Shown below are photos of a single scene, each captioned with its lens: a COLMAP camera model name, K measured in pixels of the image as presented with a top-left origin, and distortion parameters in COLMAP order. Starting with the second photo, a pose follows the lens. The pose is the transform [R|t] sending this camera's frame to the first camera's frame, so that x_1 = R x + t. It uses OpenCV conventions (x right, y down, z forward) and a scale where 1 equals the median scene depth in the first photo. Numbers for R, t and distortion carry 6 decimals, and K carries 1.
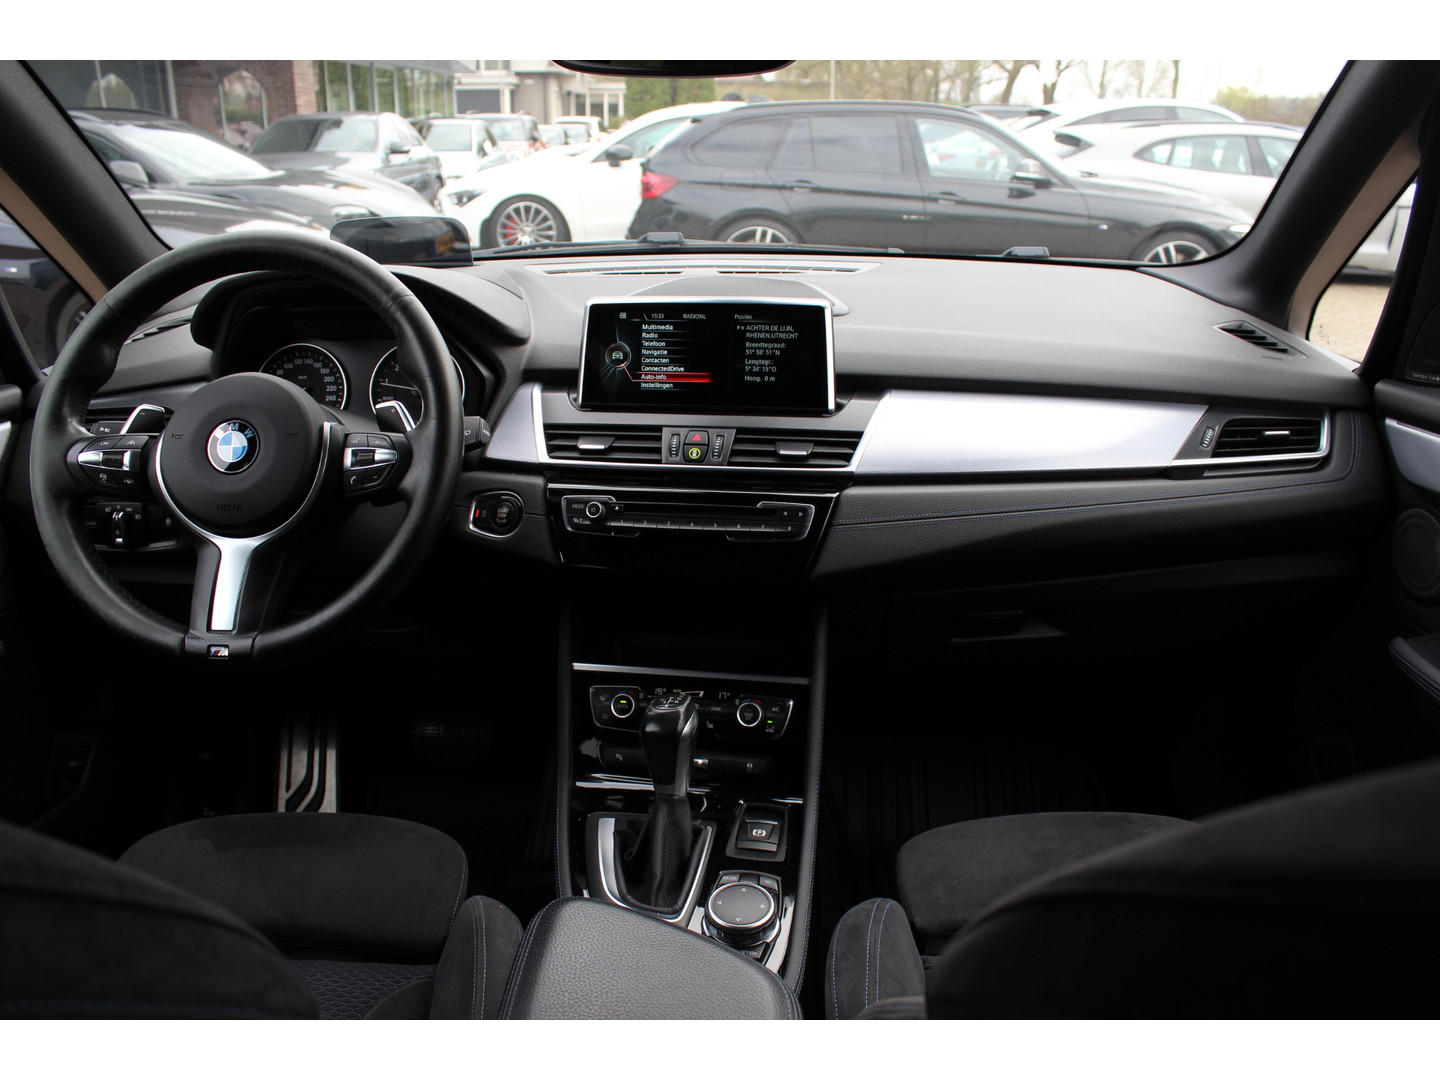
lens RADIAL K [[1186.3, 0, 720.0], [0, 1186.3, 540.0], [0, 0, 1]] dist [-0.168514, 0.158055]
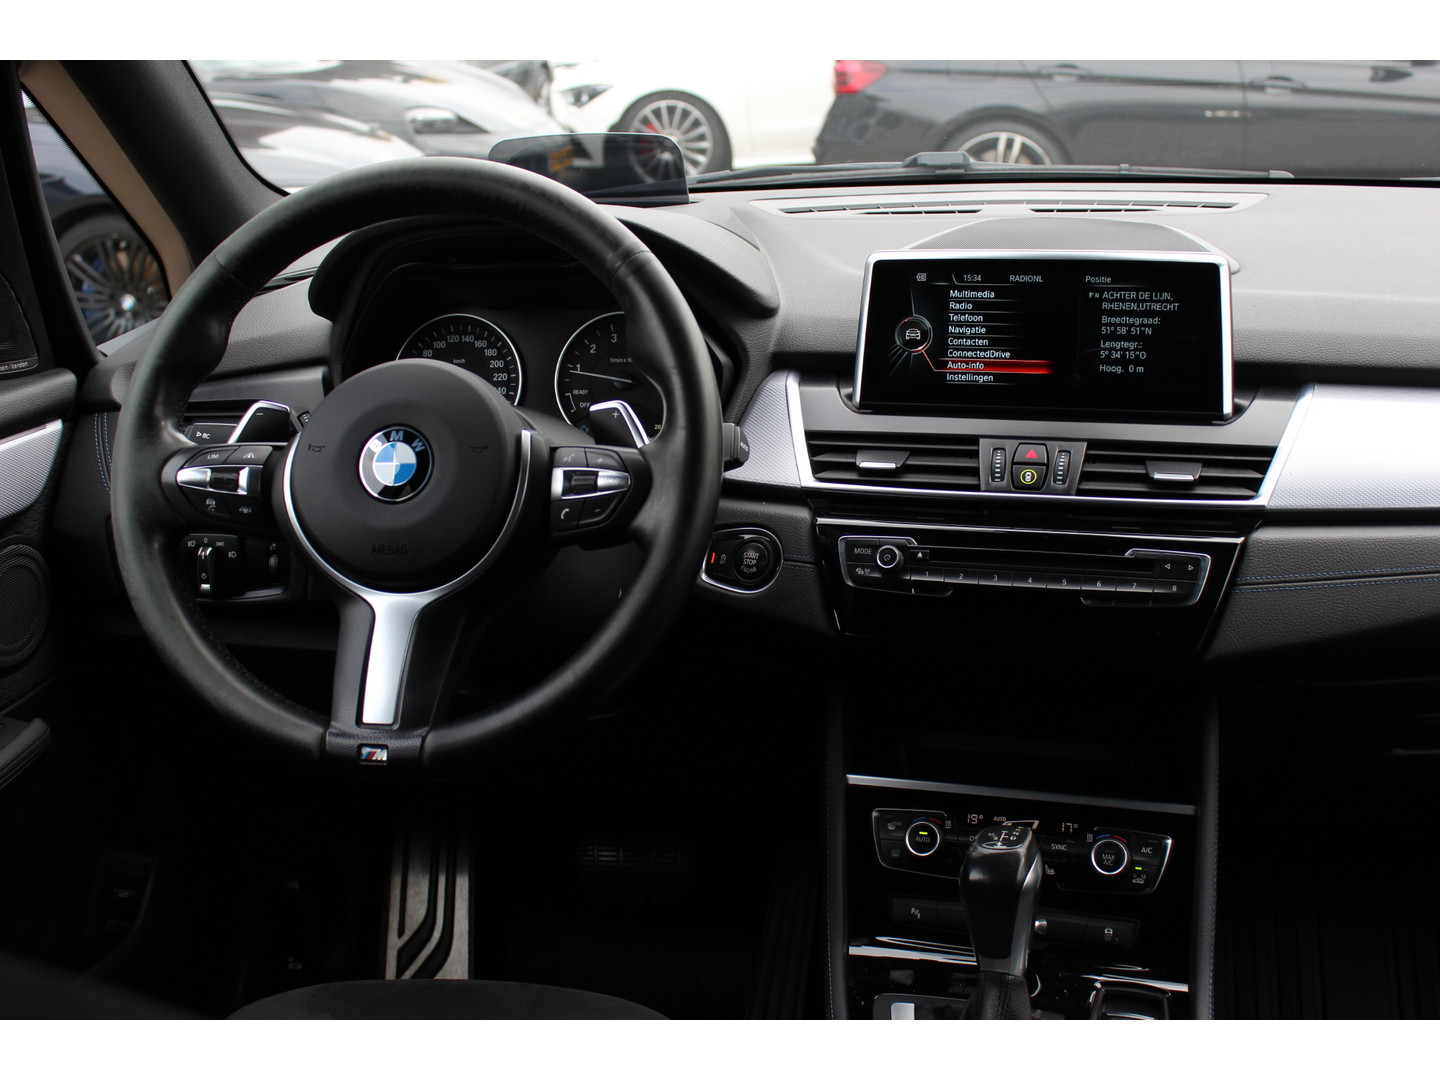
lens RADIAL K [[1666.4, 0, 720.0], [0, 1666.4, 540.0], [0, 0, 1]] dist [-0.091890, 0.080039]
pose [[0.992637, 0.012869, -0.120442, -0.083650], [-0.015217, 0.999711, -0.018595, -0.015207], [0.120168, 0.020291, 0.992546, 0.012565]]
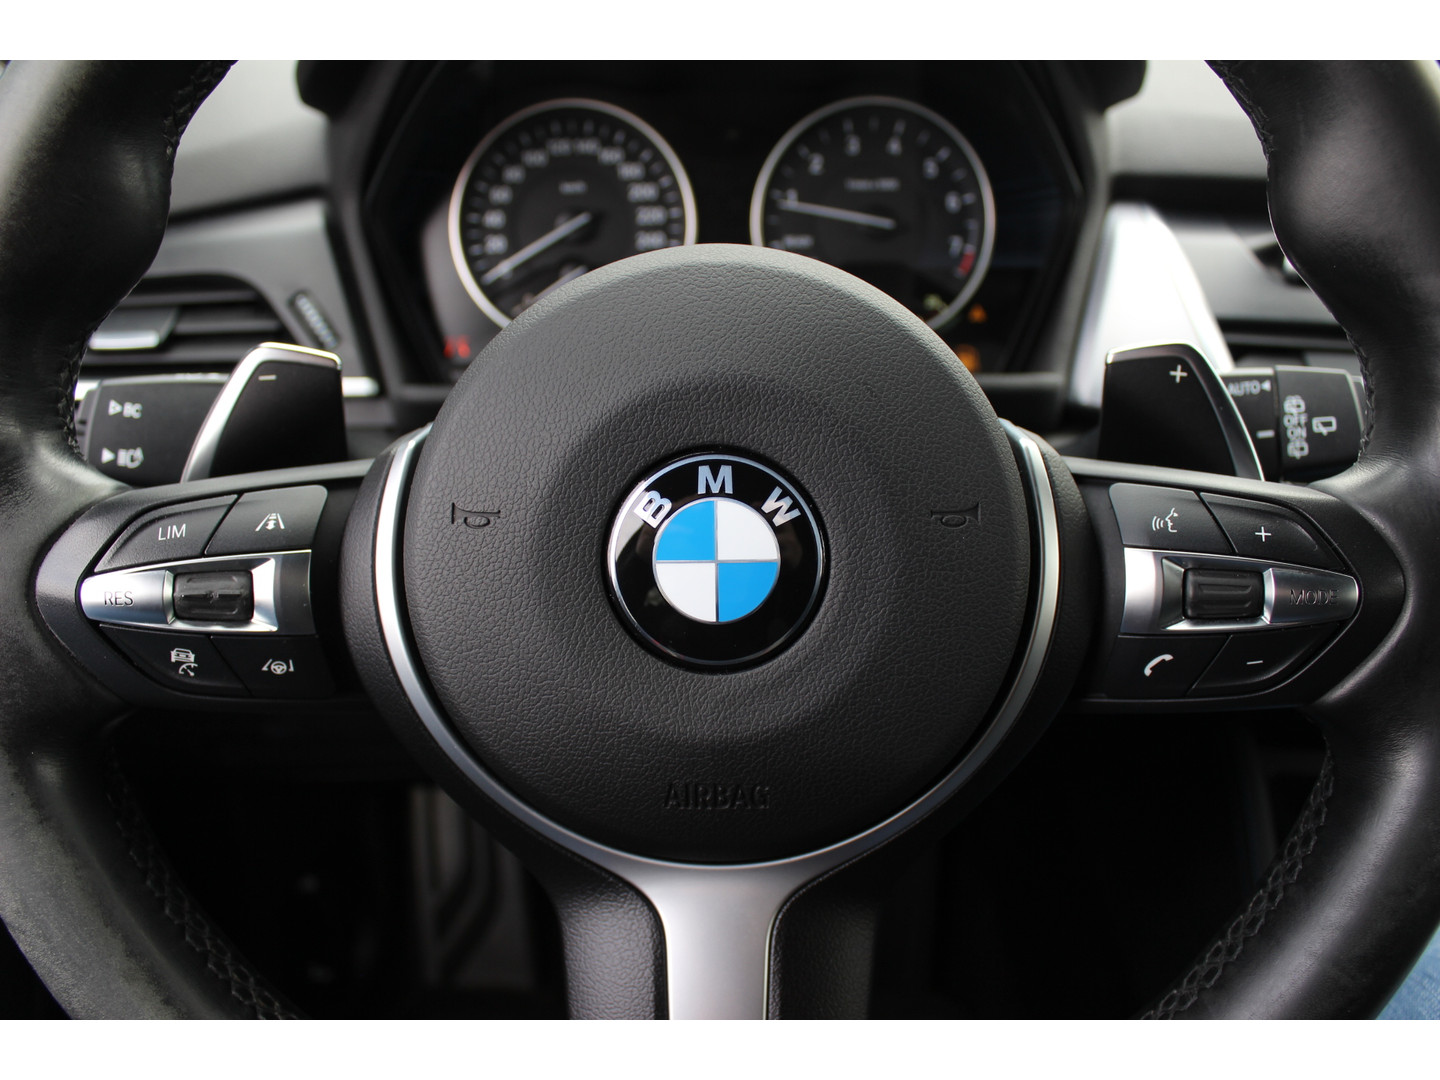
lens RADIAL K [[1245.1, 0, 720.0], [0, 1245.1, 540.0], [0, 0, 1]] dist [-0.141464, 0.002994]
pose [[0.998630, -0.019633, 0.048505, -0.359954], [0.009162, 0.978231, 0.207316, -0.117728], [-0.051519, -0.206587, 0.977071, 0.609454]]
